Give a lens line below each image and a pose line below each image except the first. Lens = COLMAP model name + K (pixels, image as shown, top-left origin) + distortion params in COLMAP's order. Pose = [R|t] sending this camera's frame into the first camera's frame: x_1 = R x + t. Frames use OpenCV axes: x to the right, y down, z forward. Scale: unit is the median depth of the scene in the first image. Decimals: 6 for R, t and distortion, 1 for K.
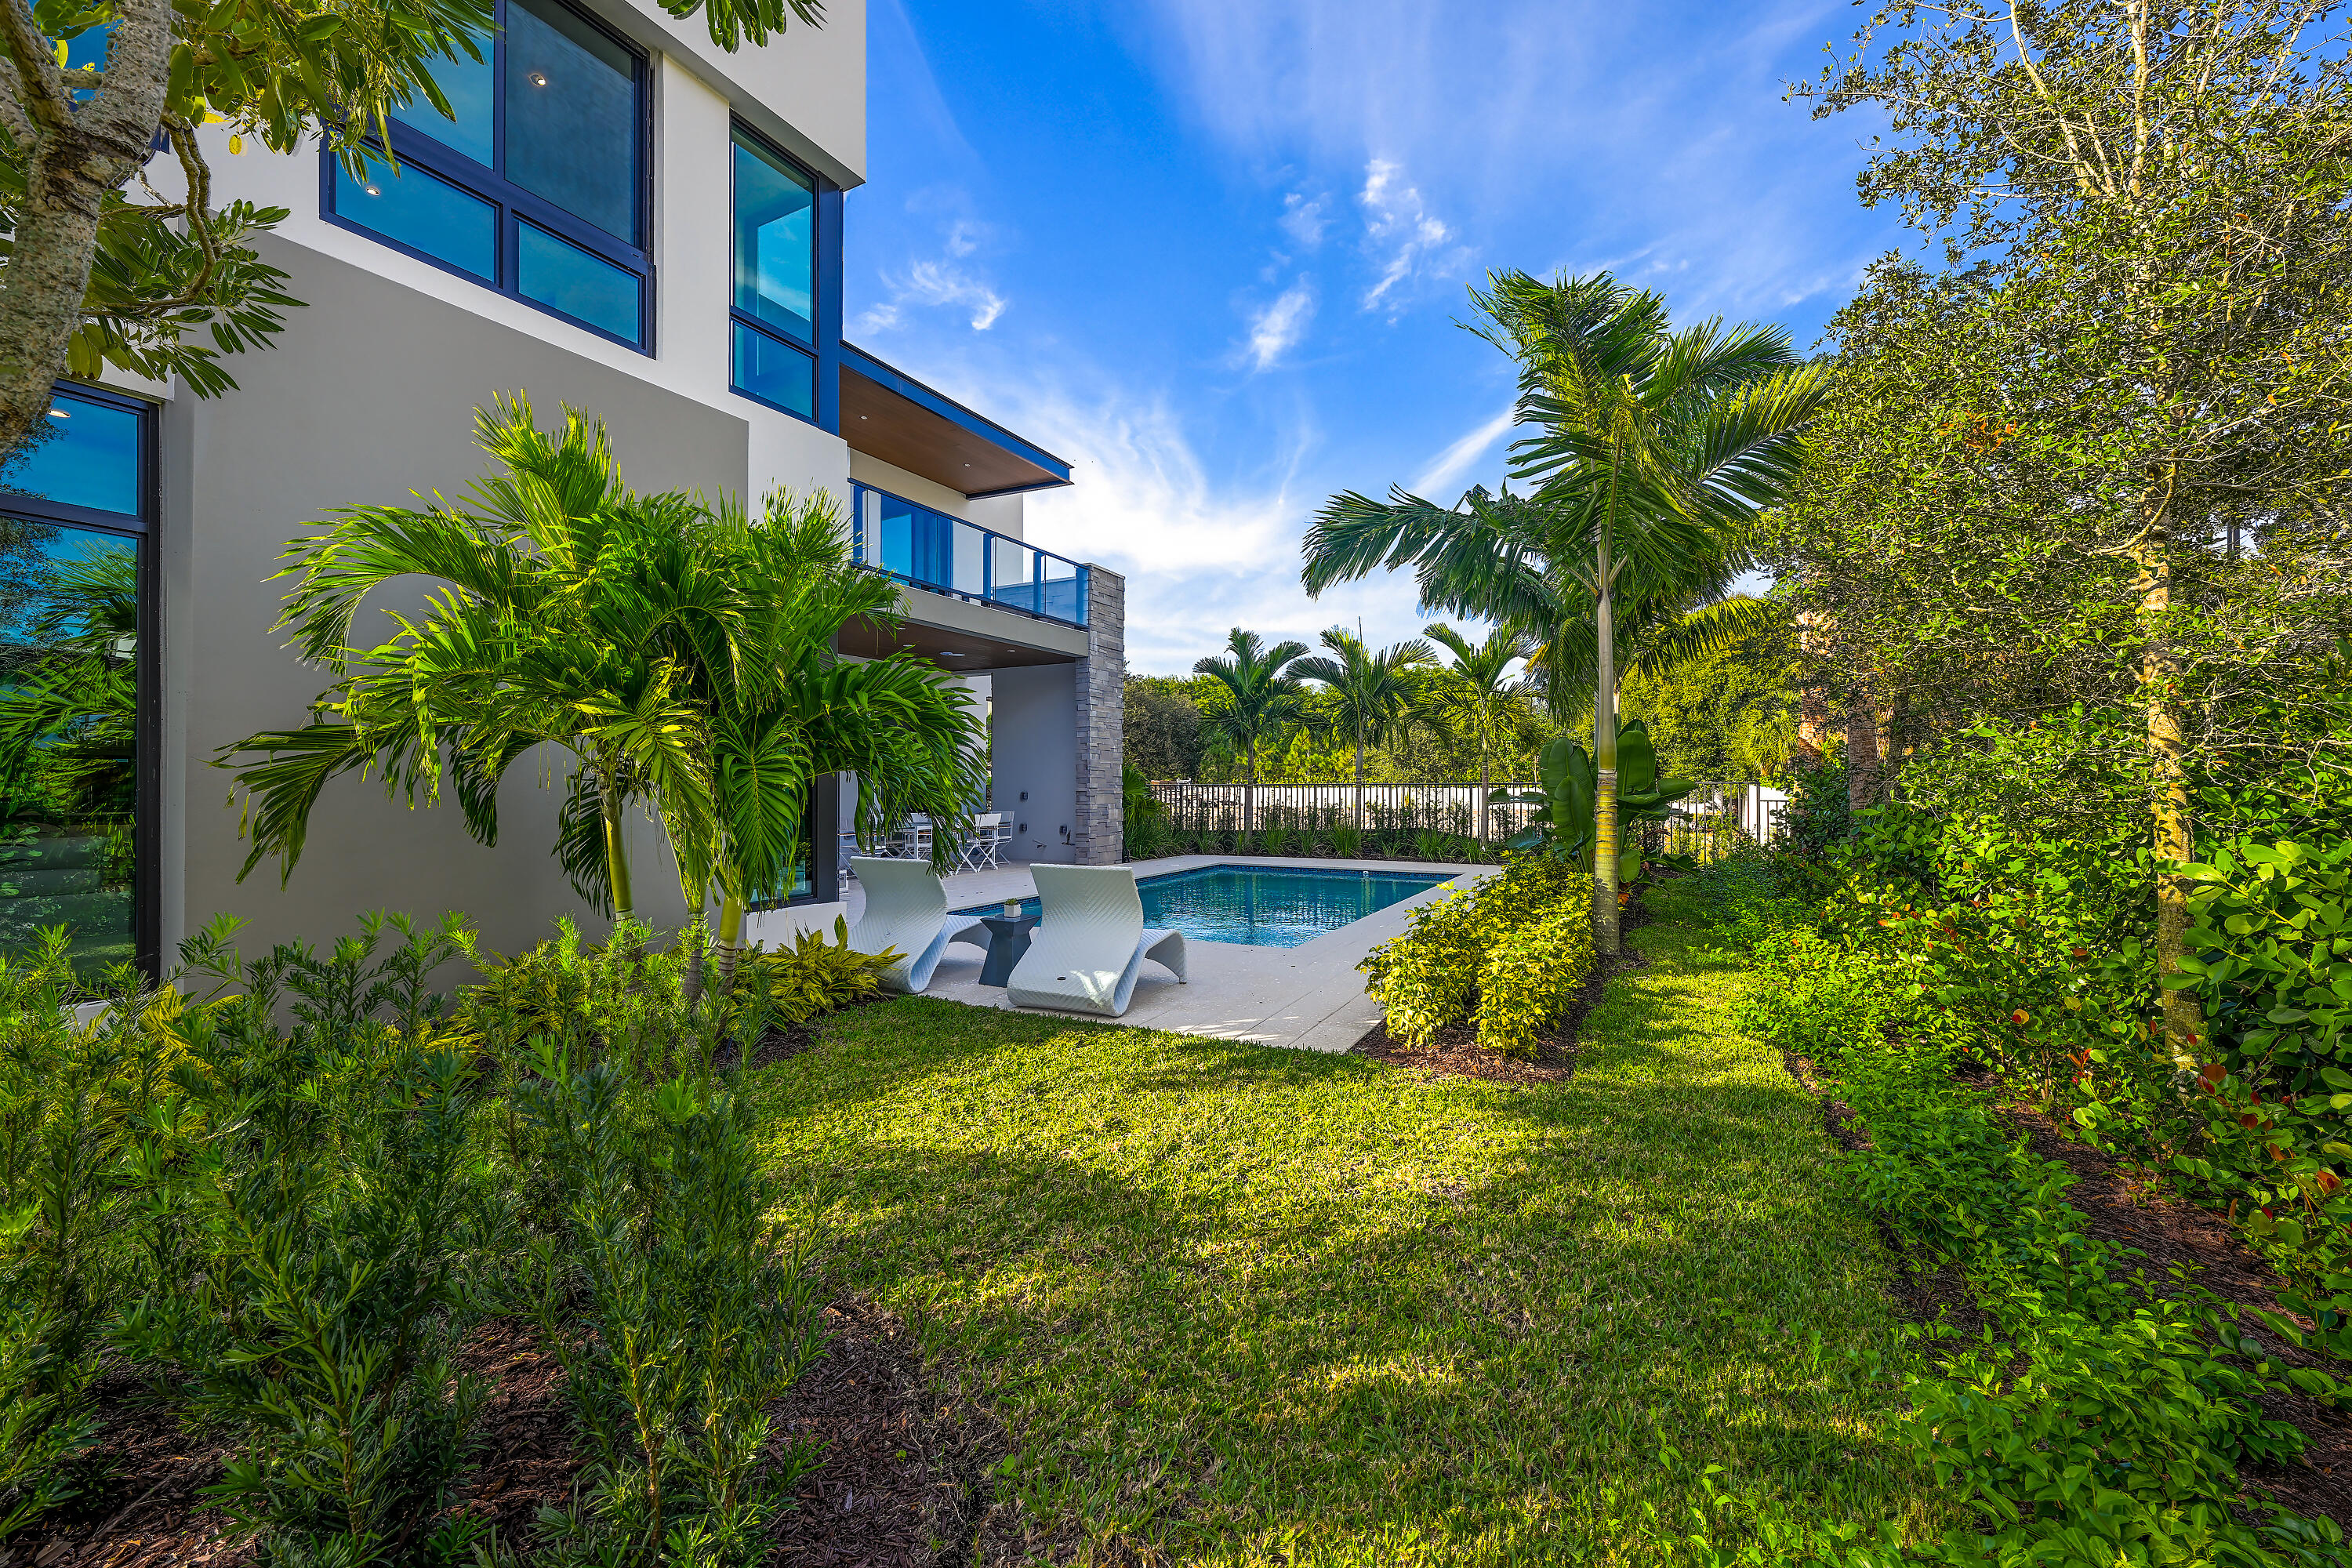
lens RADIAL K [[939.0, 0, 1164.0], [0, 939.0, 782.1], [0, 0, 1]] dist [0.000152, 0.000061]
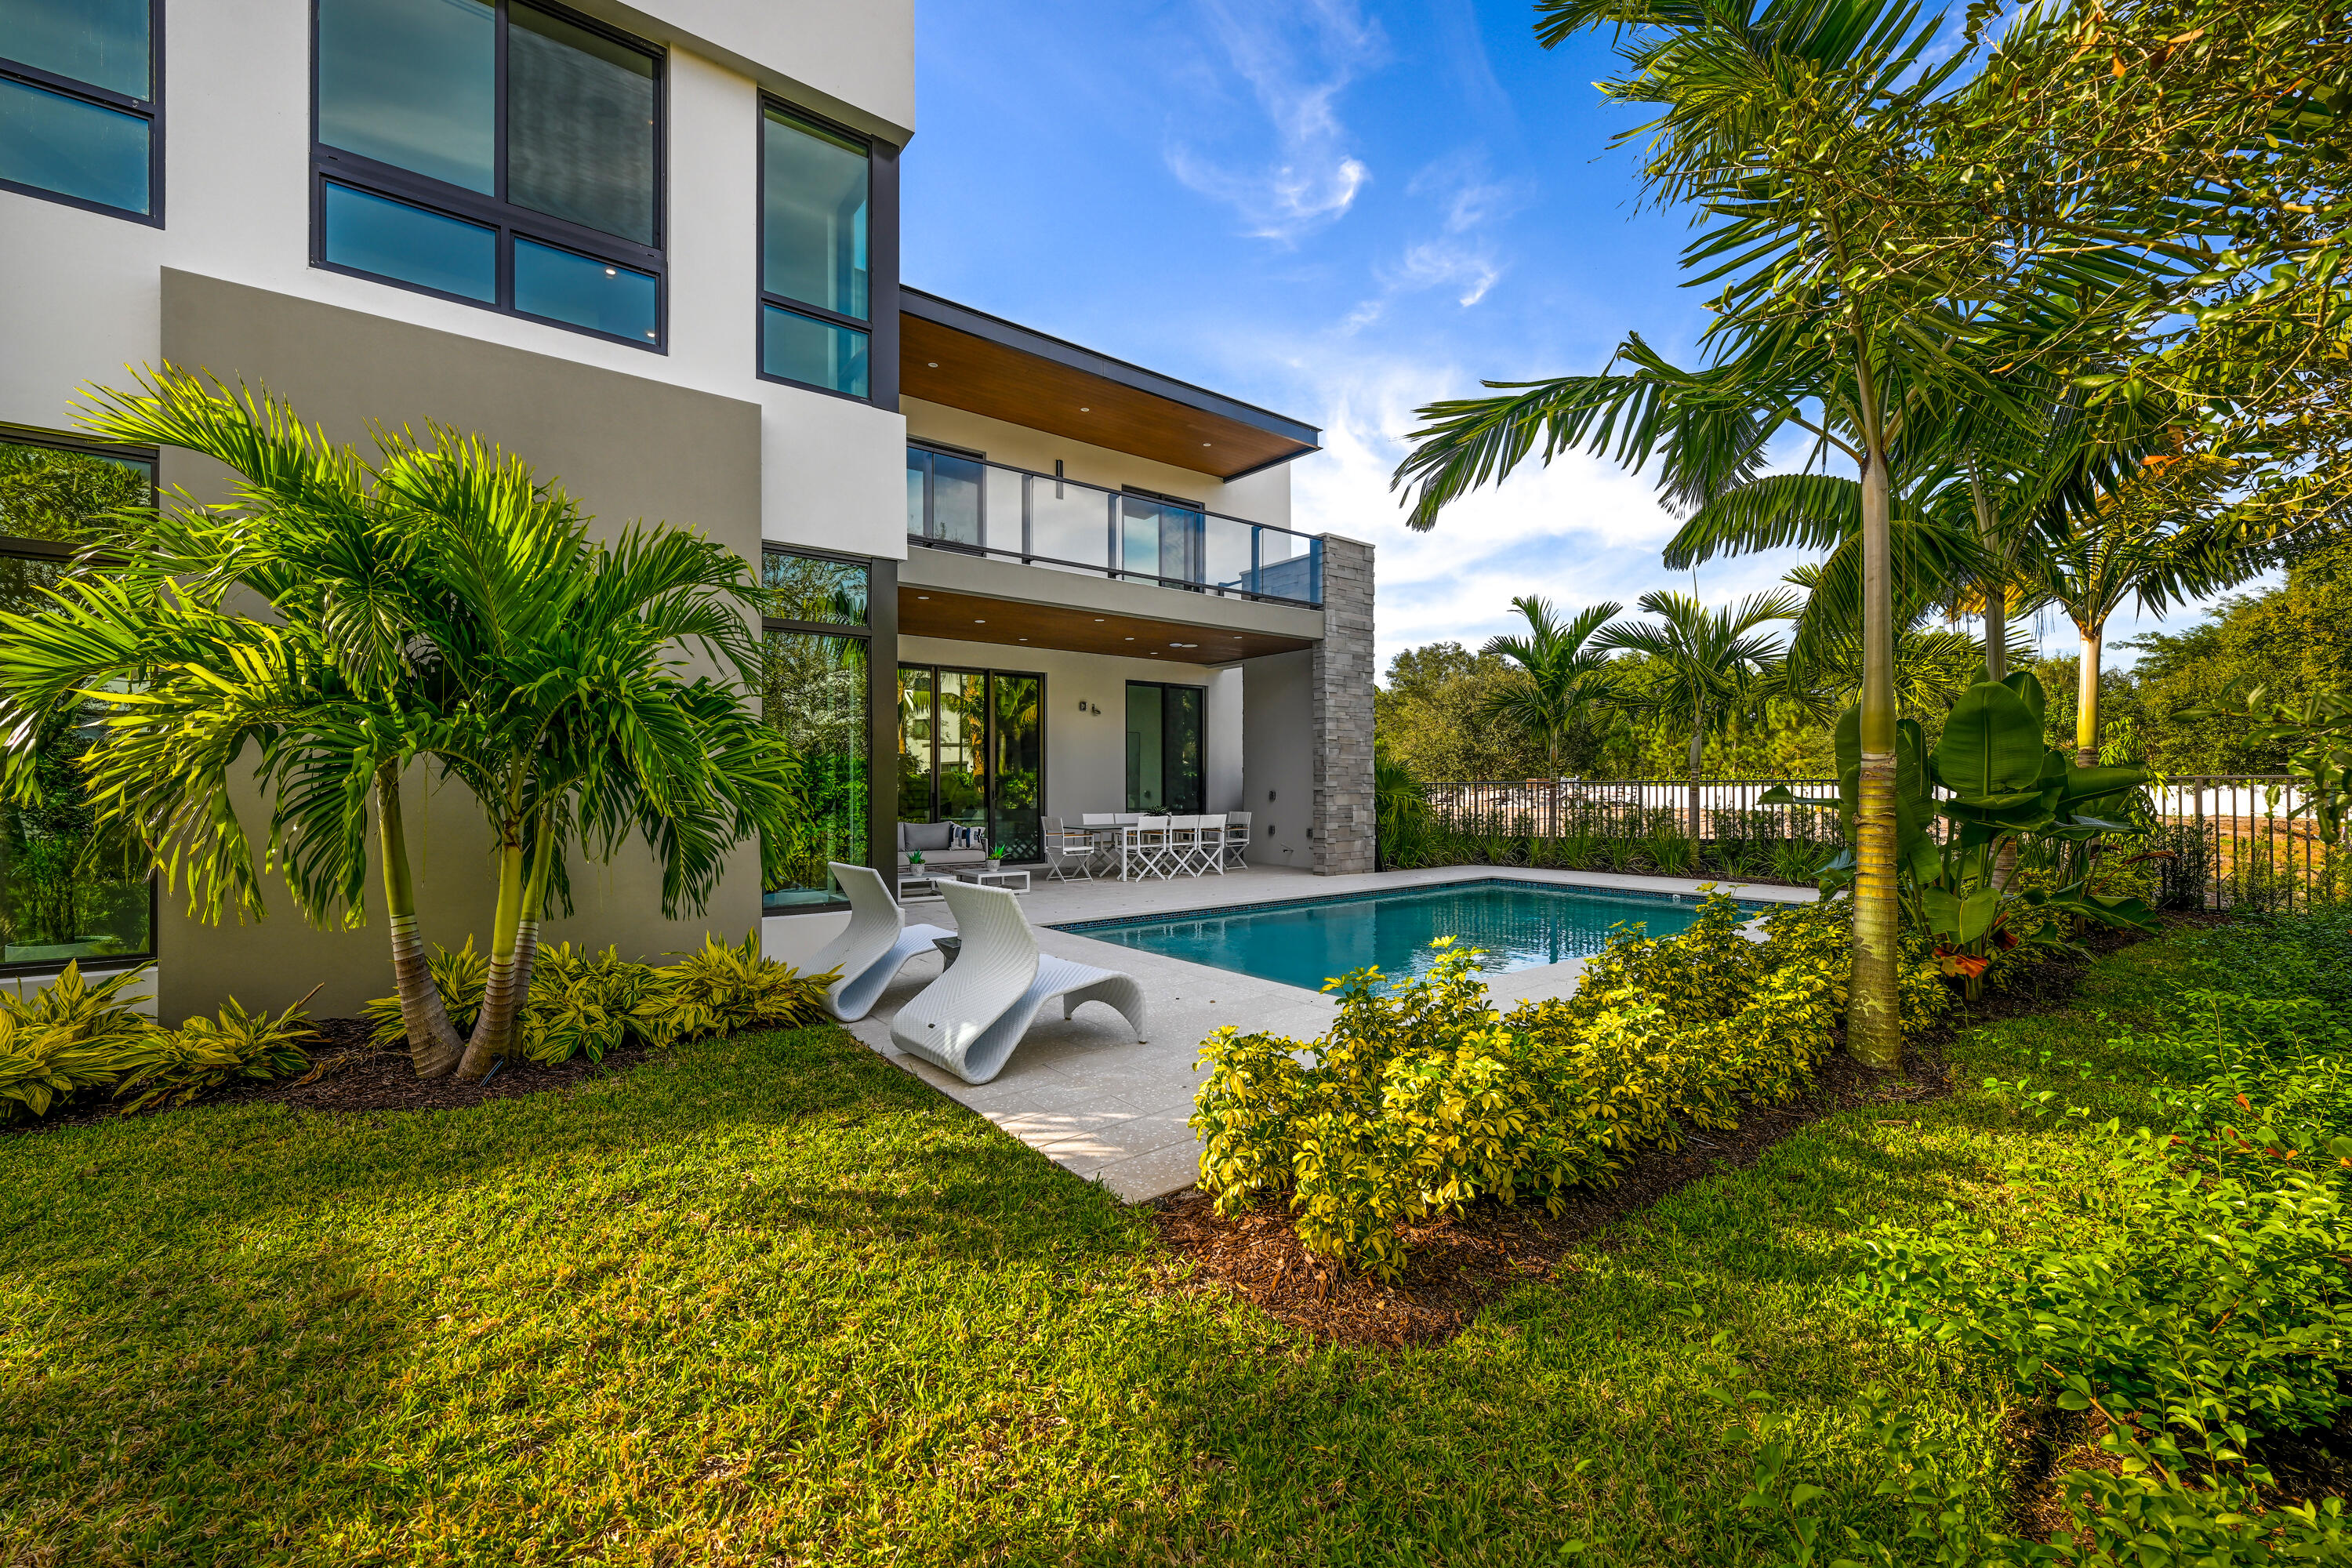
lens RADIAL K [[939.0, 0, 1164.0], [0, 939.0, 782.1], [0, 0, 1]] dist [0.000152, 0.000061]
pose [[0.912894, -0.004399, -0.408172, 0.136218], [0.004626, 0.999989, -0.000432, 0.001311], [0.408170, -0.001494, 0.912905, 0.122981]]
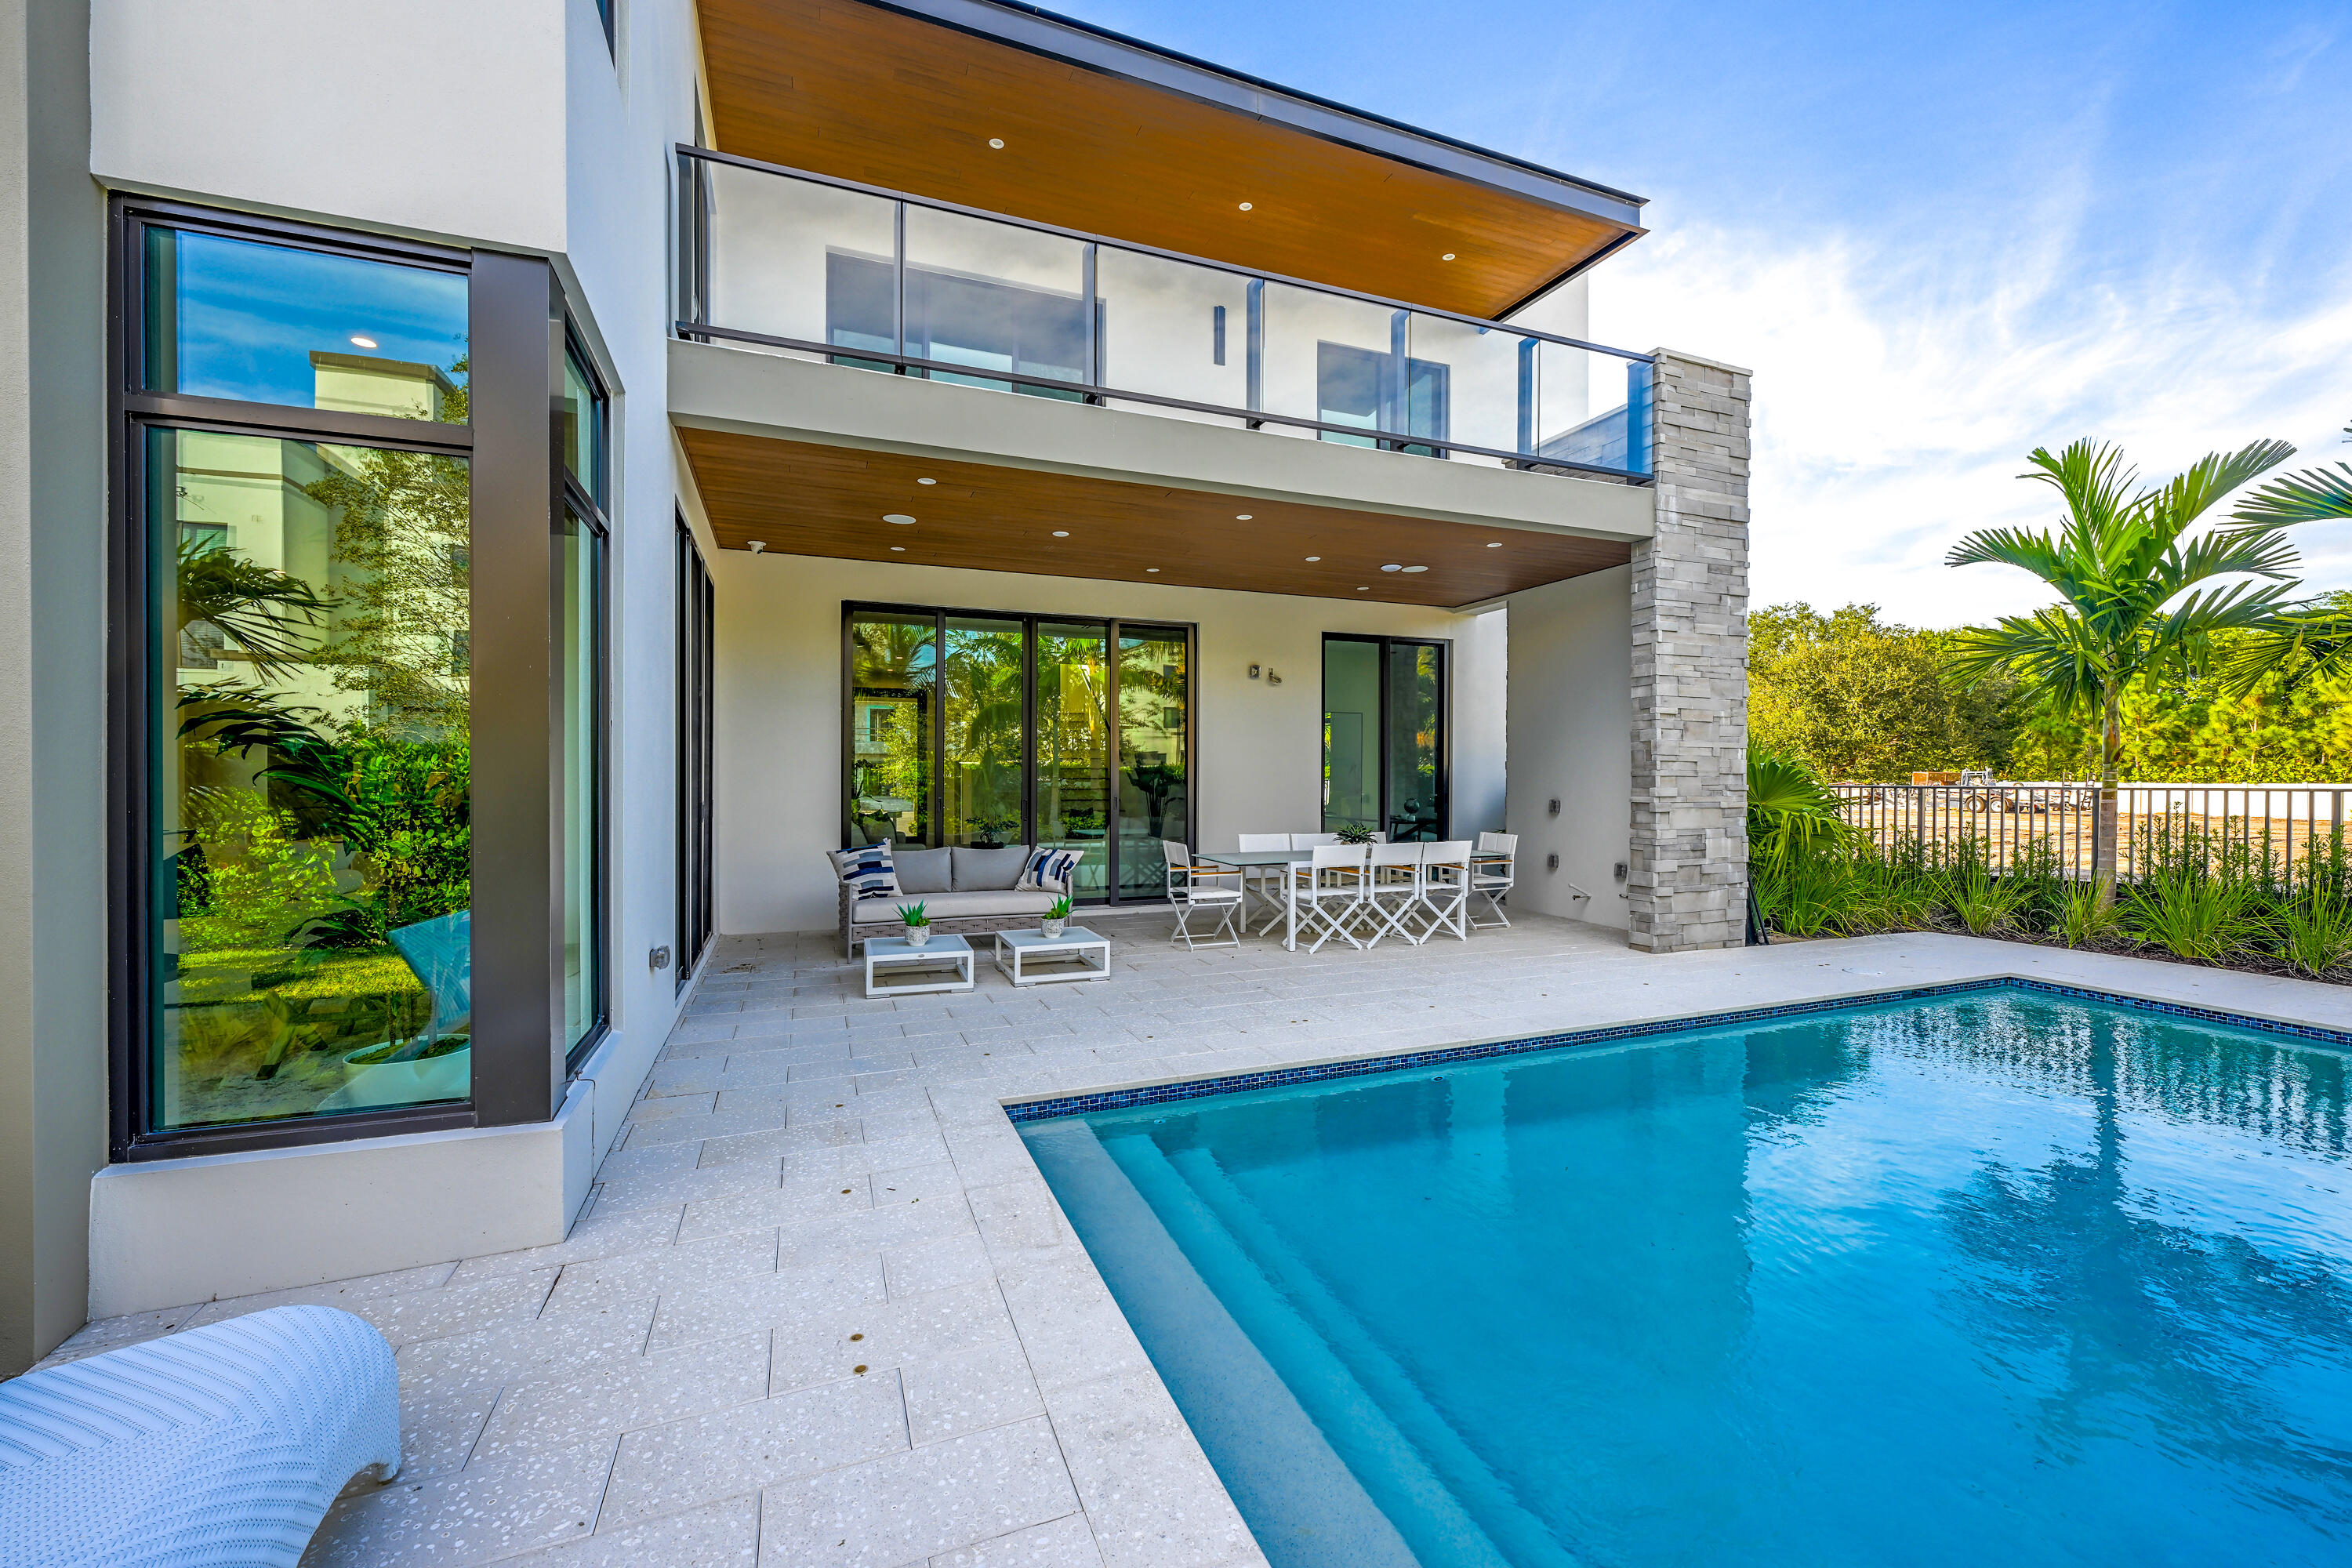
lens RADIAL K [[939.0, 0, 1164.0], [0, 939.0, 782.1], [0, 0, 1]] dist [0.000152, 0.000061]
pose [[0.764038, 0.005213, -0.645150, 0.042381], [0.001416, 0.999951, 0.009756, -0.006704], [0.645170, -0.008367, 0.763993, 0.423414]]
